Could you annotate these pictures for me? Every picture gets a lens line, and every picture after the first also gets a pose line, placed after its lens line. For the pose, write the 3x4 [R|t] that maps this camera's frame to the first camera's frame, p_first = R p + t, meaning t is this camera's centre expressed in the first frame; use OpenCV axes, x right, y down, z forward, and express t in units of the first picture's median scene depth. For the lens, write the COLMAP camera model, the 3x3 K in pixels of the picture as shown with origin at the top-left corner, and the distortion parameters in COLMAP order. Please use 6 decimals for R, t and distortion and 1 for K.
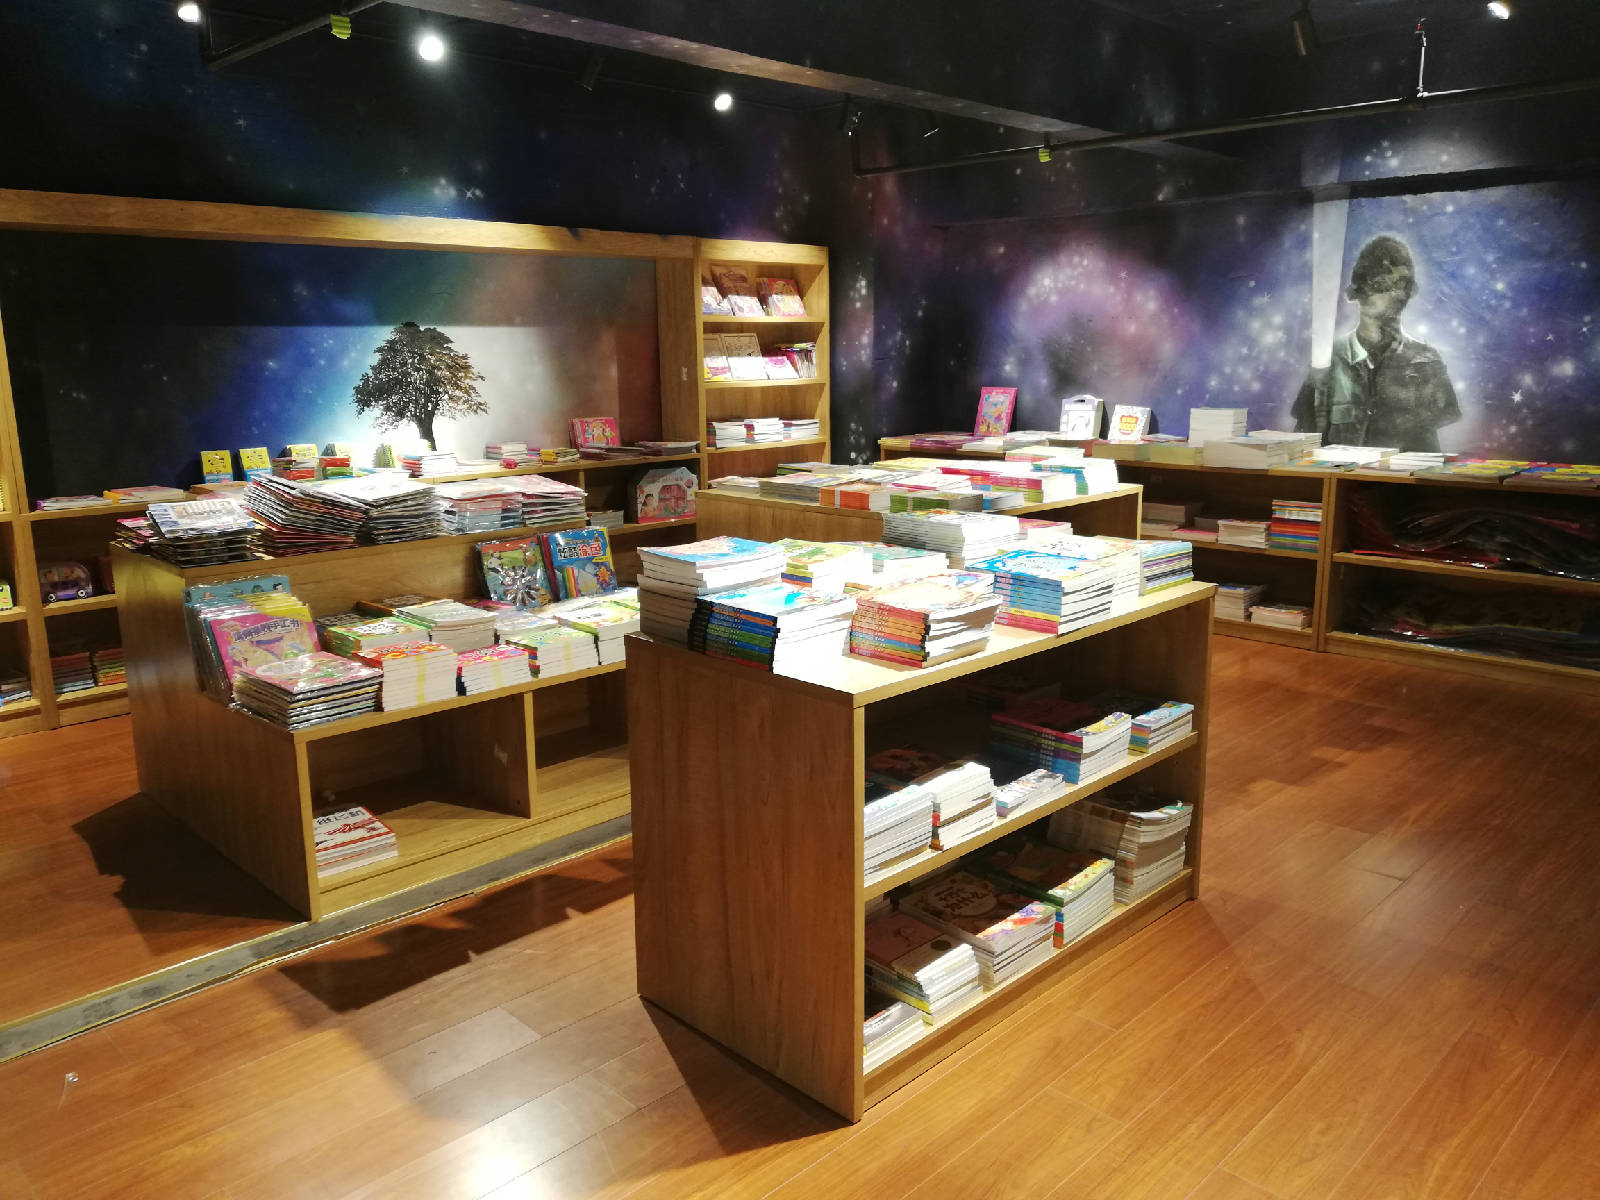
lens RADIAL K [[1219.1, 0, 800.8], [0, 1219.1, 599.4], [0, 0, 1]] dist [-0.002255, -0.000445]
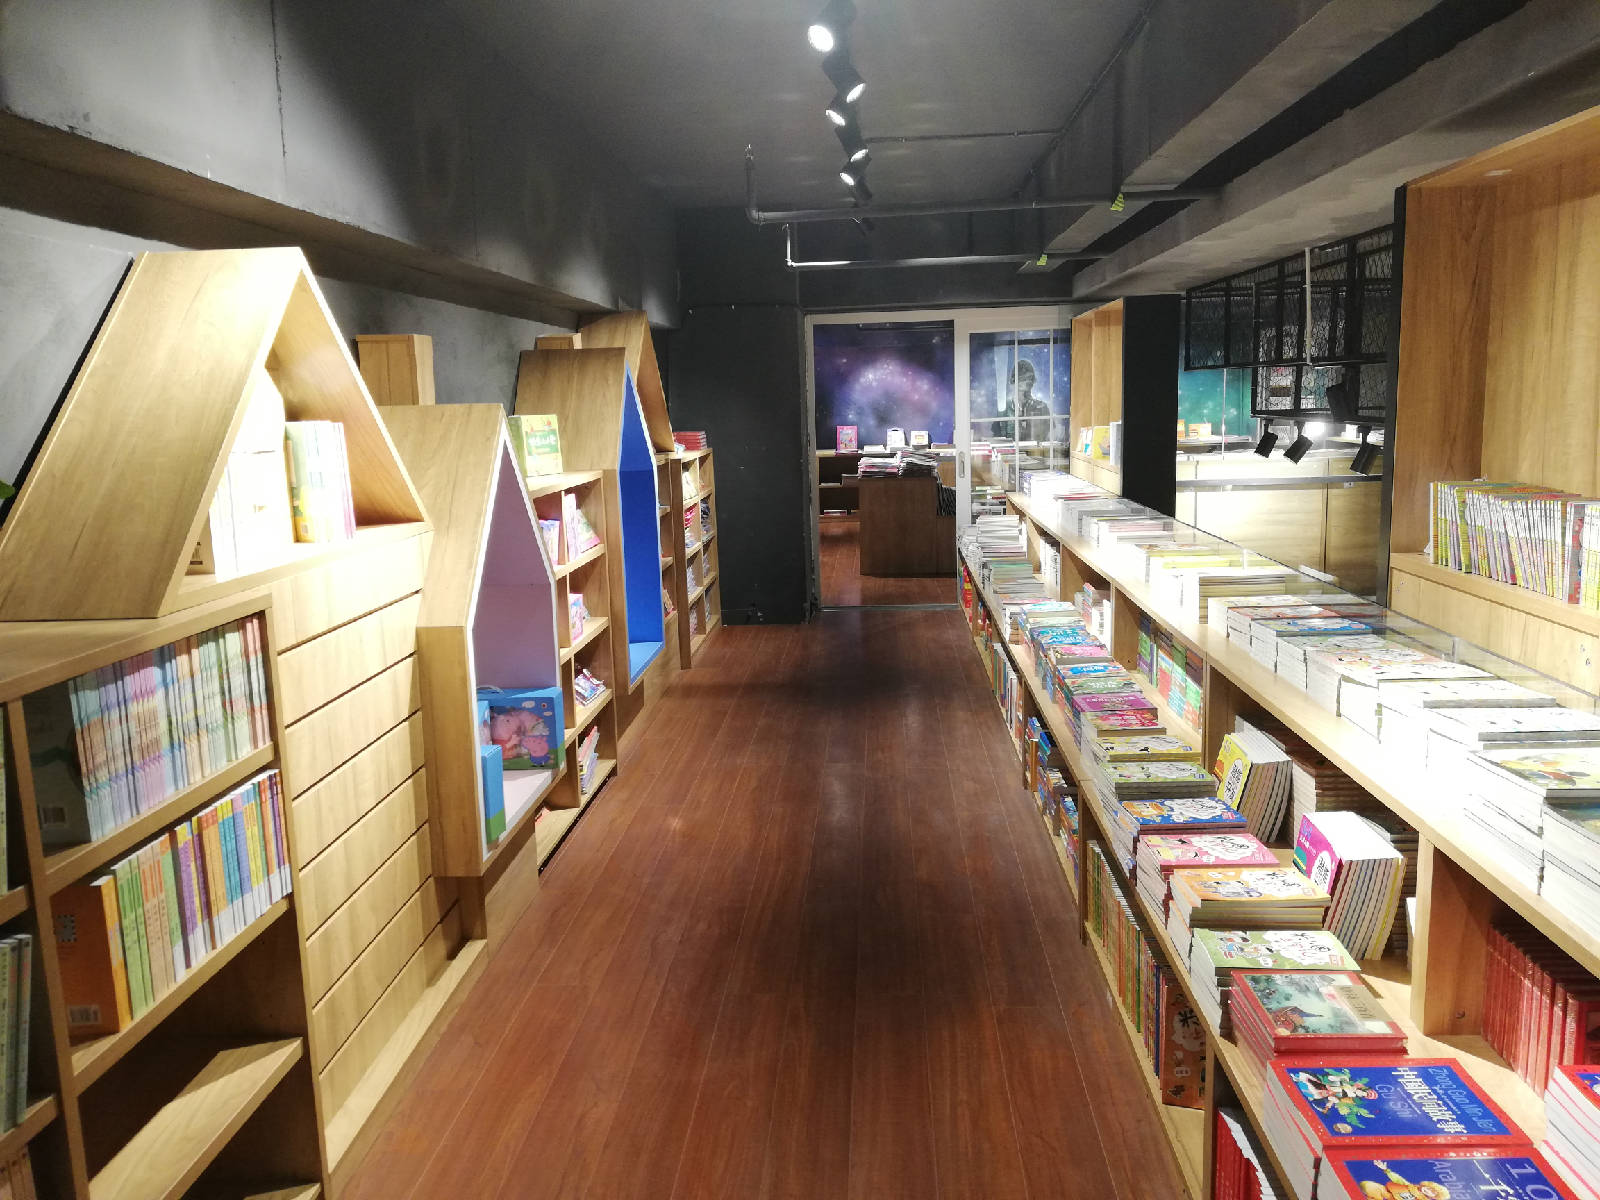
lens RADIAL K [[1219.1, 0, 800.1], [0, 1219.1, 598.8], [0, 0, 1]] dist [-0.002255, -0.000445]
pose [[0.751607, -0.114398, 0.649616, -1.377989], [0.157115, 0.987549, -0.007874, 0.127621], [-0.640627, 0.107982, 0.760222, -0.524069]]
